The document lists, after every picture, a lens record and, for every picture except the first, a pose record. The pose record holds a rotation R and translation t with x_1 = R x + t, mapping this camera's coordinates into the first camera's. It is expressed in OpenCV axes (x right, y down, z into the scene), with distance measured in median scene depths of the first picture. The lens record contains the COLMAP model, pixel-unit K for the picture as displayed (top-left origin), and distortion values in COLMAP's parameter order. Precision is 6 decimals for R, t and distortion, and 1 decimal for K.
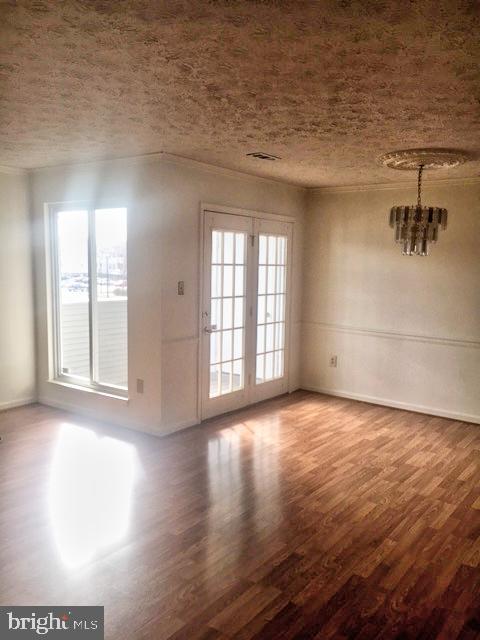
lens RADIAL K [[539.6, 0, 242.5], [0, 539.6, 320.5], [0, 0, 1]] dist [0.093212, -0.122100]
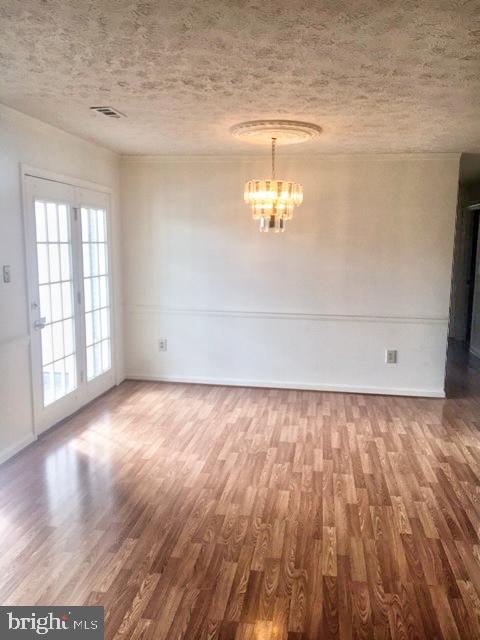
lens RADIAL K [[539.6, 0, 242.5], [0, 539.6, 320.5], [0, 0, 1]] dist [0.093212, -0.122100]
pose [[0.885456, -0.081631, 0.457497, -0.199289], [0.061133, 0.996357, 0.059461, -0.021746], [-0.460684, -0.024682, 0.887221, 0.159381]]
